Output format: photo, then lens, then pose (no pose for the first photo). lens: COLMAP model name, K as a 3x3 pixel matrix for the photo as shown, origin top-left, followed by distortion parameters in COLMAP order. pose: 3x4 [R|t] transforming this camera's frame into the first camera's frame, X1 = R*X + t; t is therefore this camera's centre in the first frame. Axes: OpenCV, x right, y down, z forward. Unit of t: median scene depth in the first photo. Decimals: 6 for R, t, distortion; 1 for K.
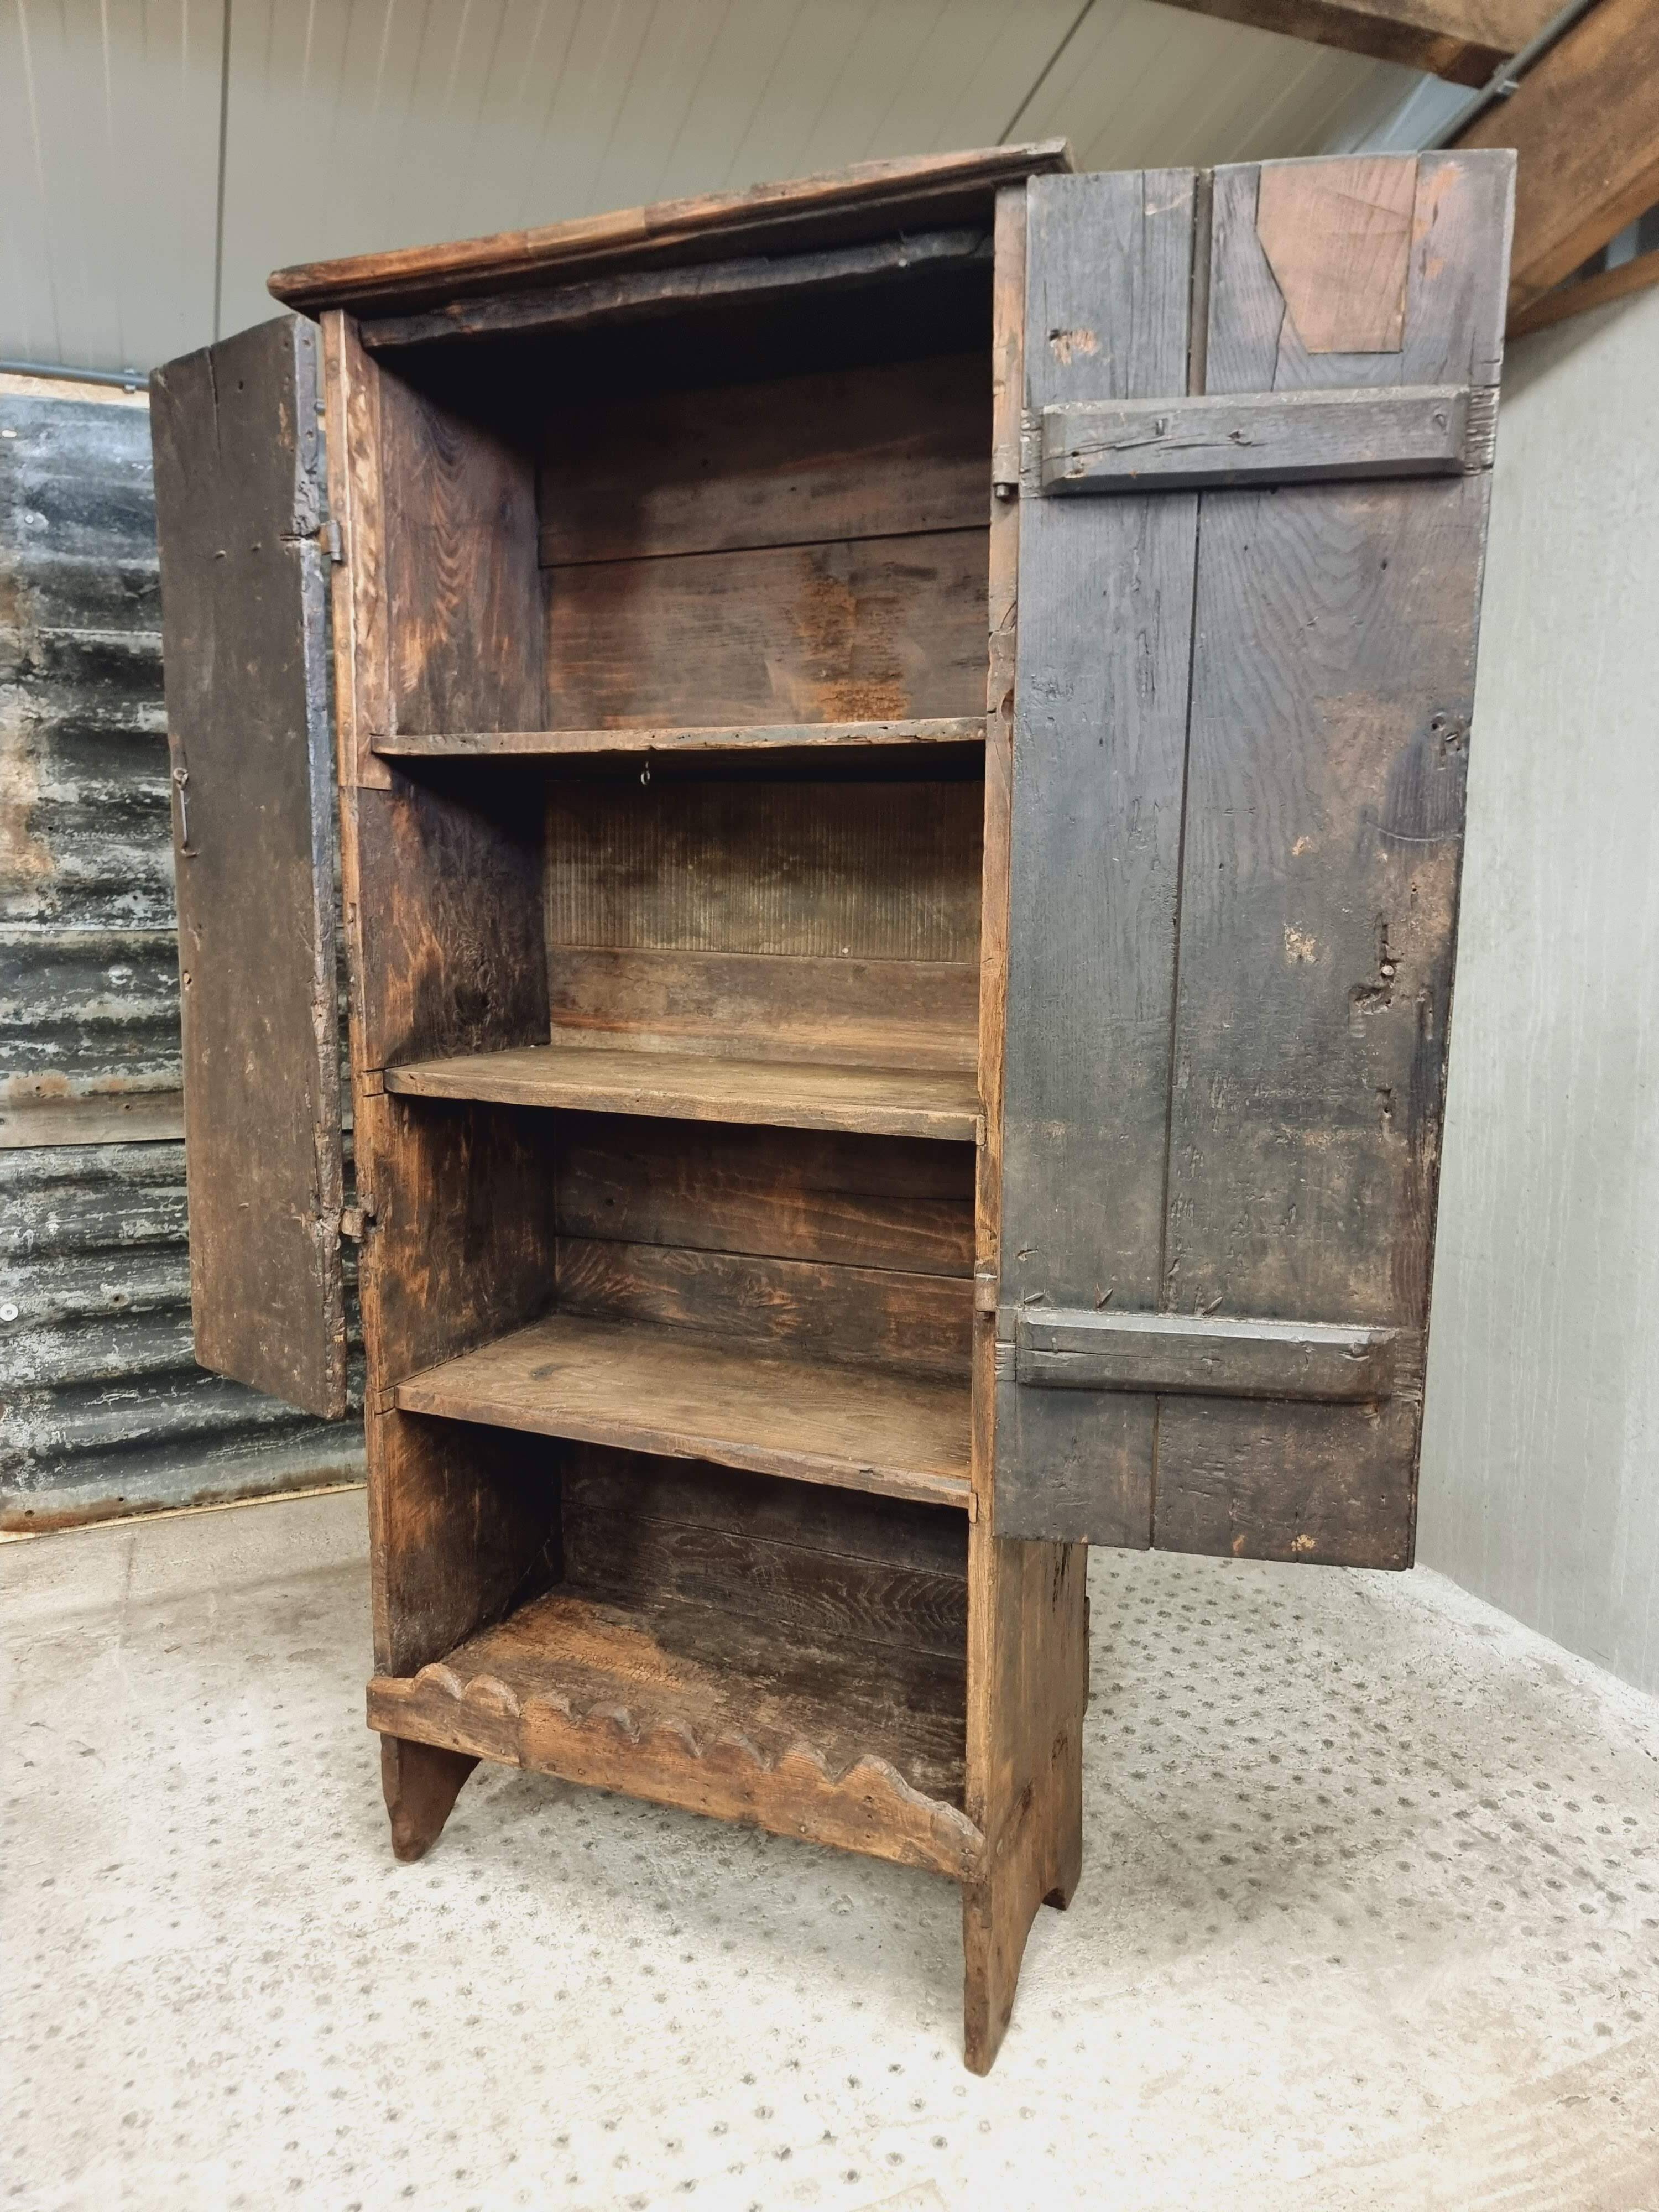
lens RADIAL K [[1521.2, 0, 832.9], [0, 1521.2, 1125.7], [0, 0, 1]] dist [0.060757, -0.051687]
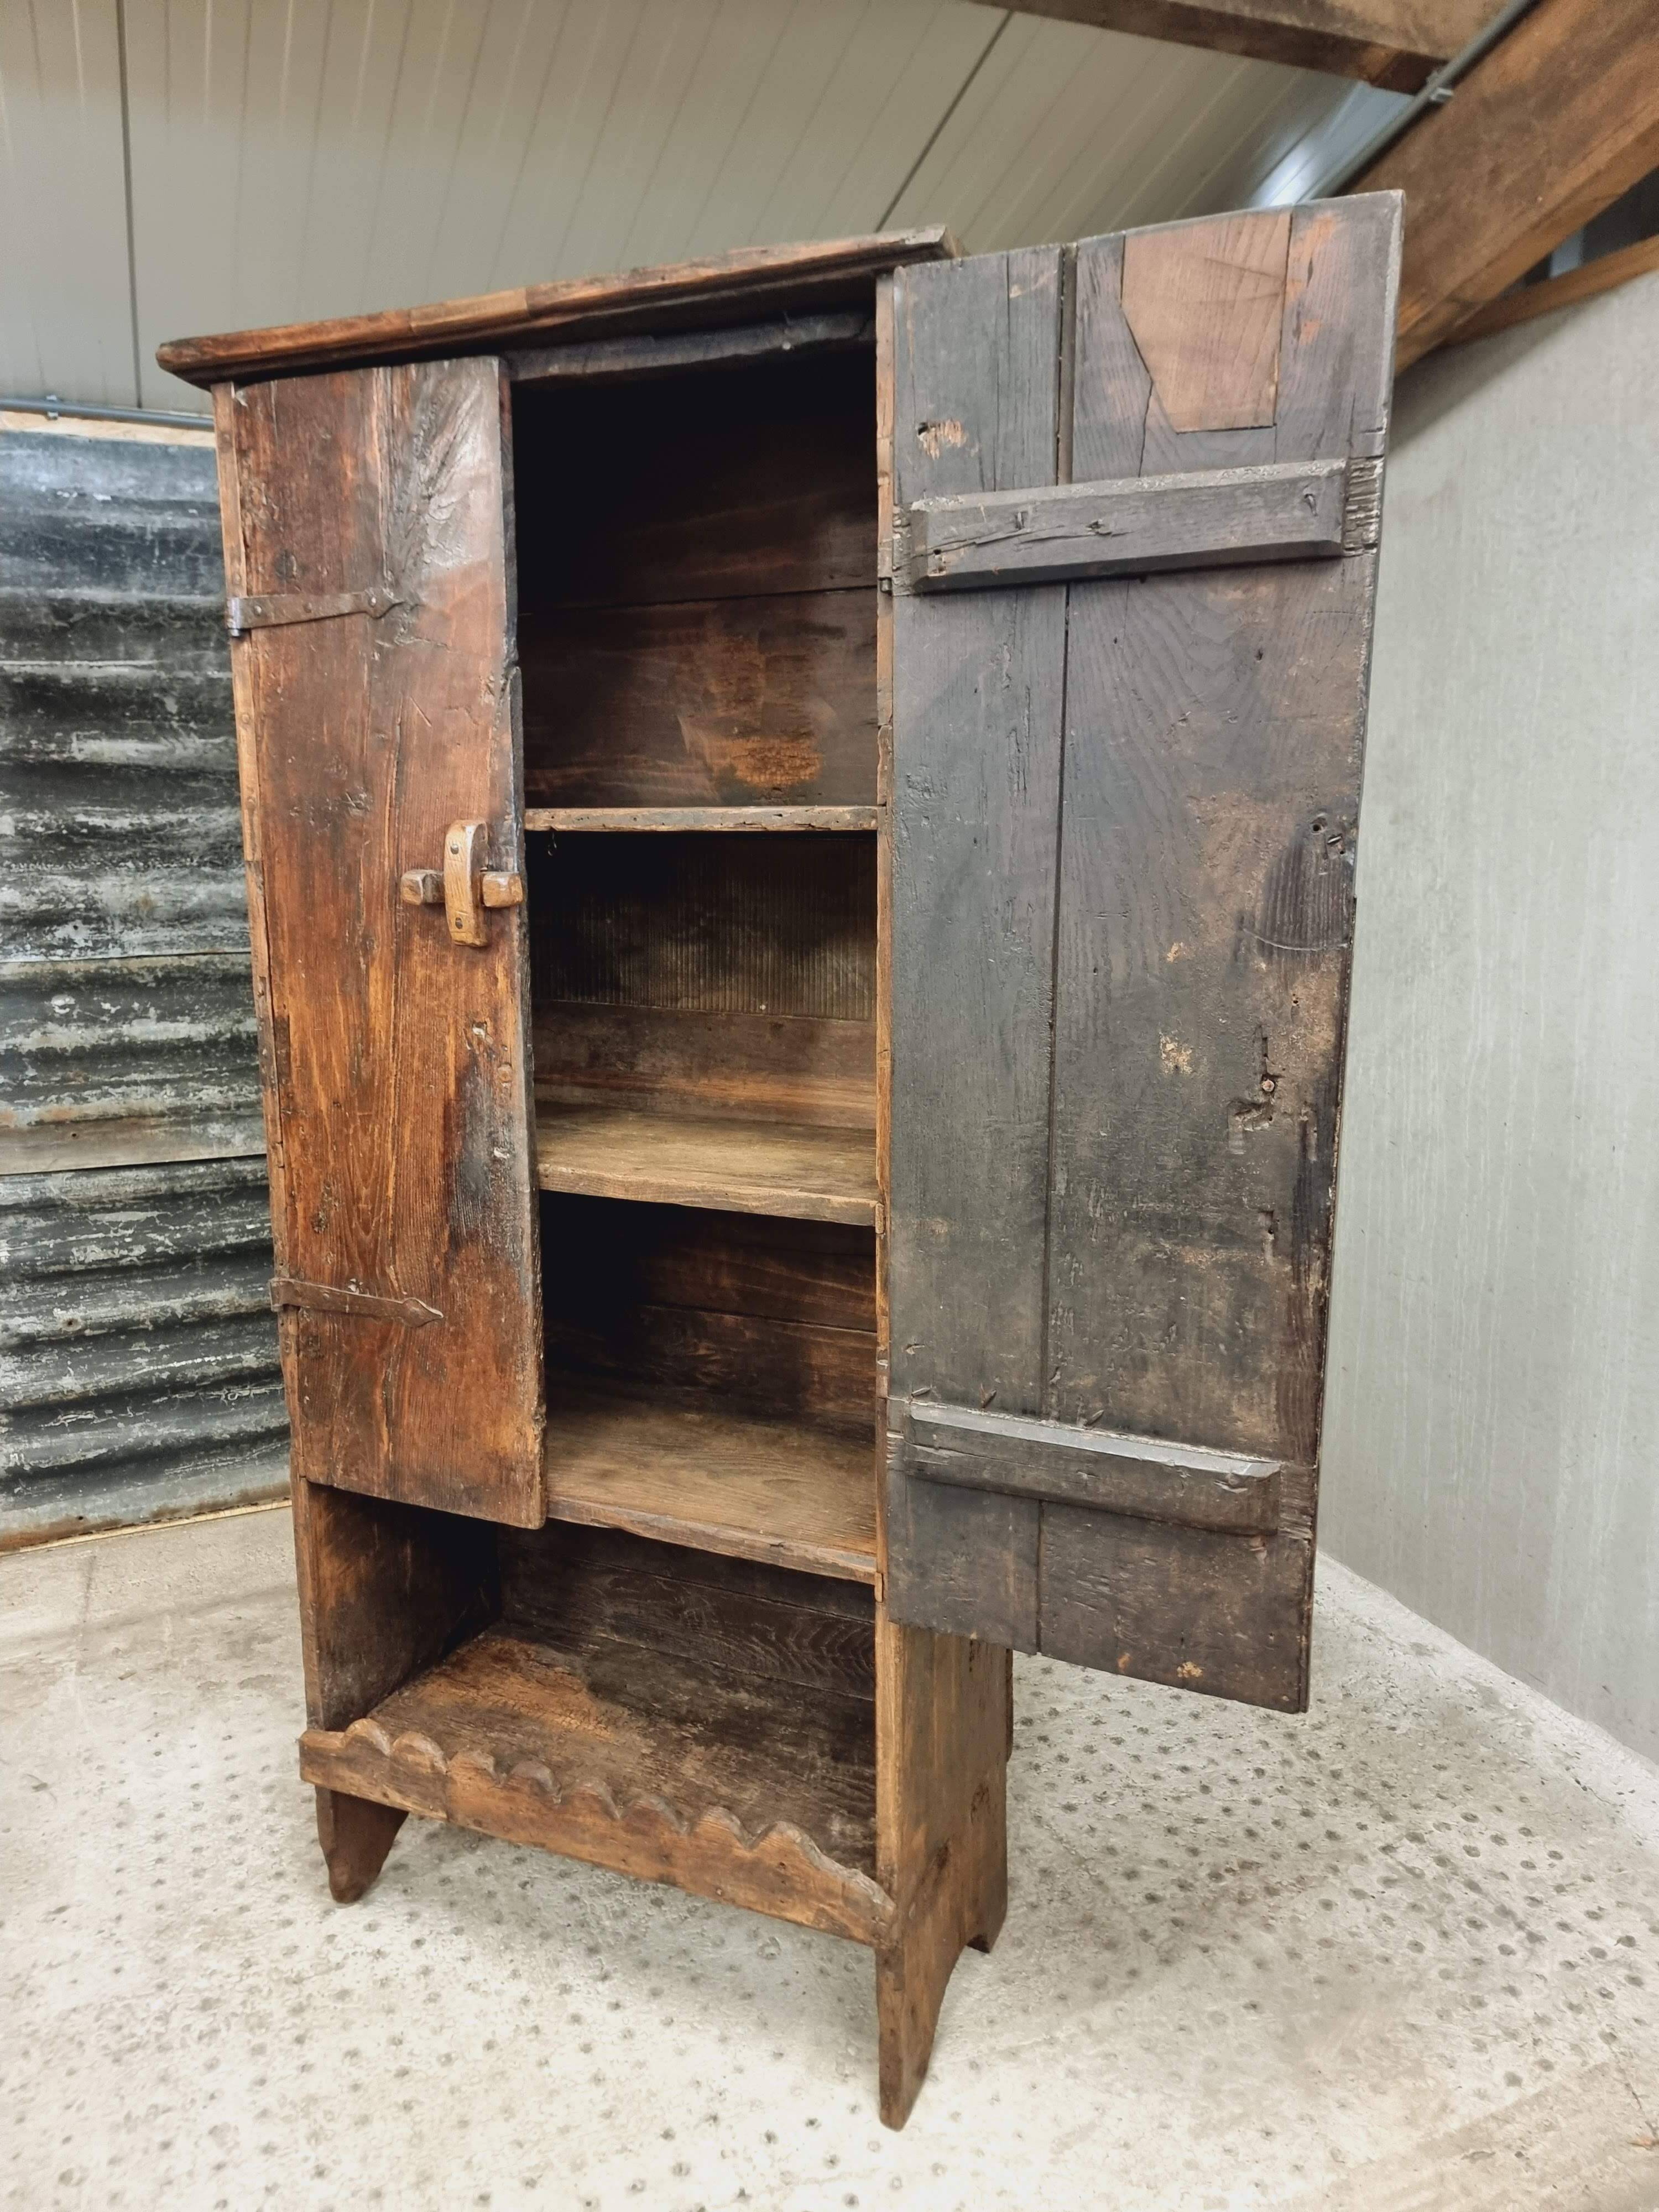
lens RADIAL K [[1521.2, 0, 797.8], [0, 1521.2, 1125.2], [0, 0, 1]] dist [0.060757, -0.051687]
pose [[0.999809, -0.010487, -0.016468, 0.046777], [0.011086, 0.999264, 0.036710, -0.073909], [0.016071, -0.036886, 0.999190, 0.002413]]
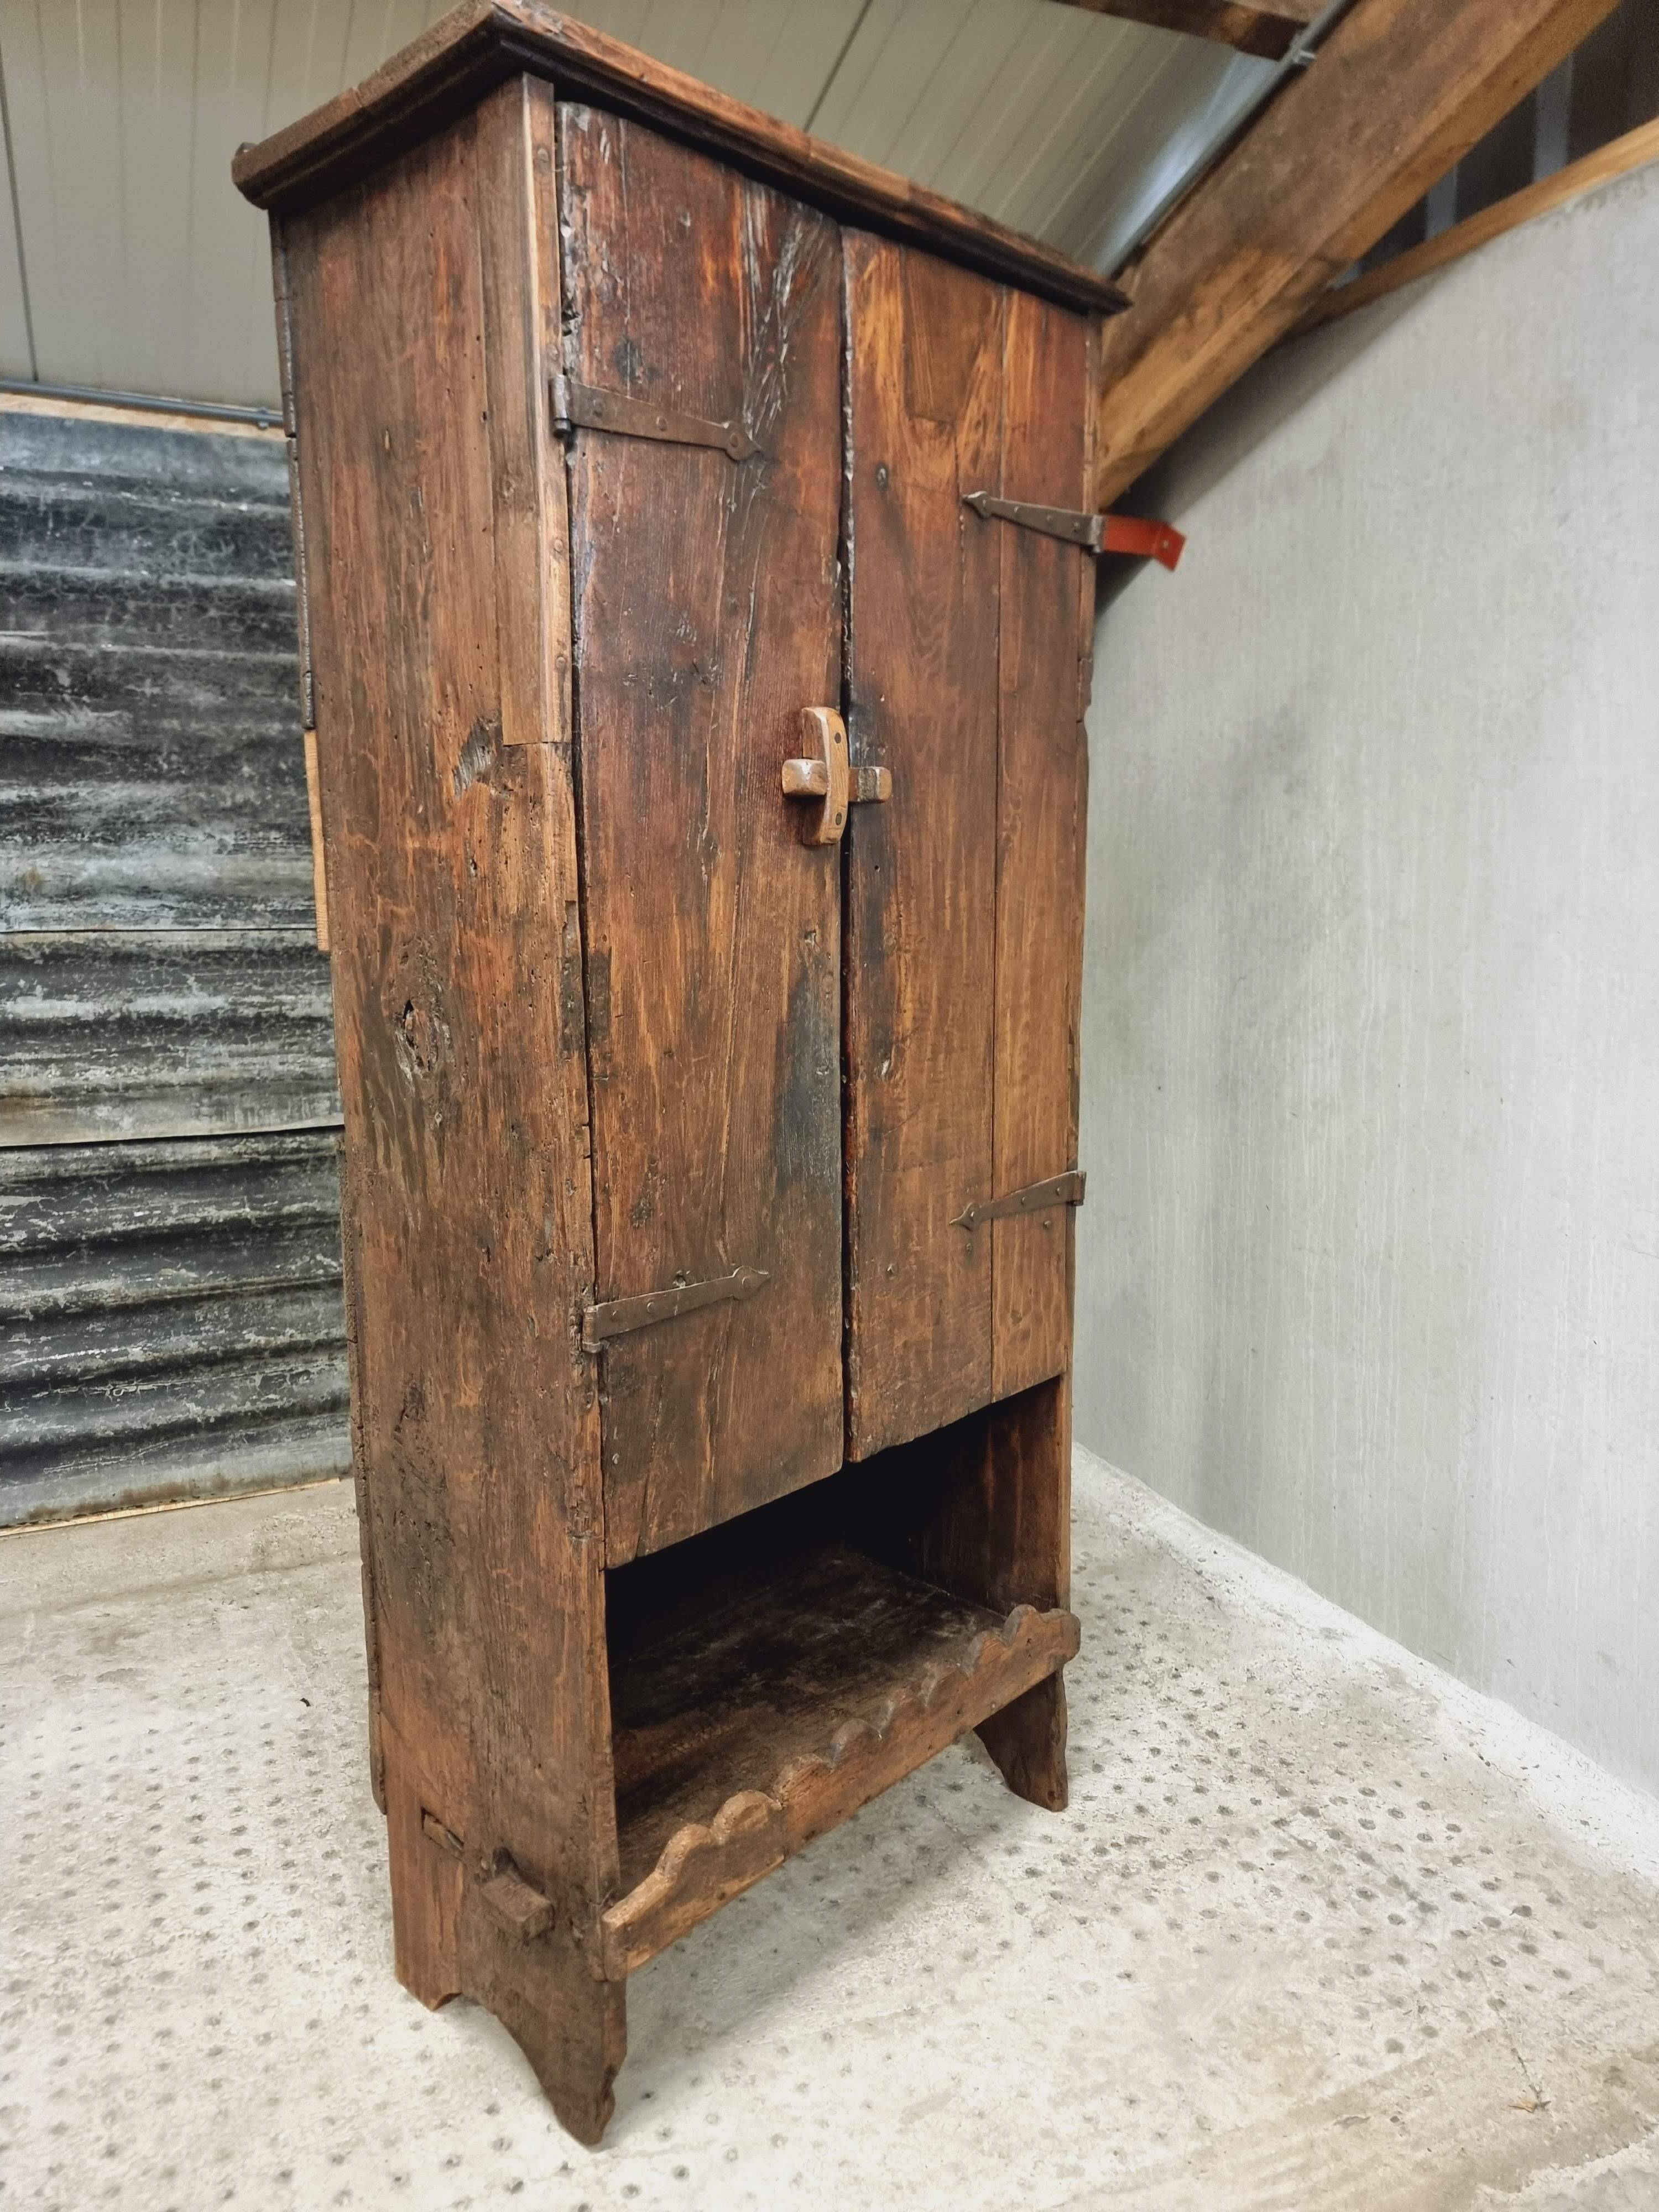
lens RADIAL K [[1521.2, 0, 809.9], [0, 1521.2, 1122.3], [0, 0, 1]] dist [0.060757, -0.051687]
pose [[0.999943, -0.010629, 0.001050, 0.124989], [0.010643, 0.999828, -0.015157, 0.019501], [-0.000889, 0.015168, 0.999885, 0.028441]]
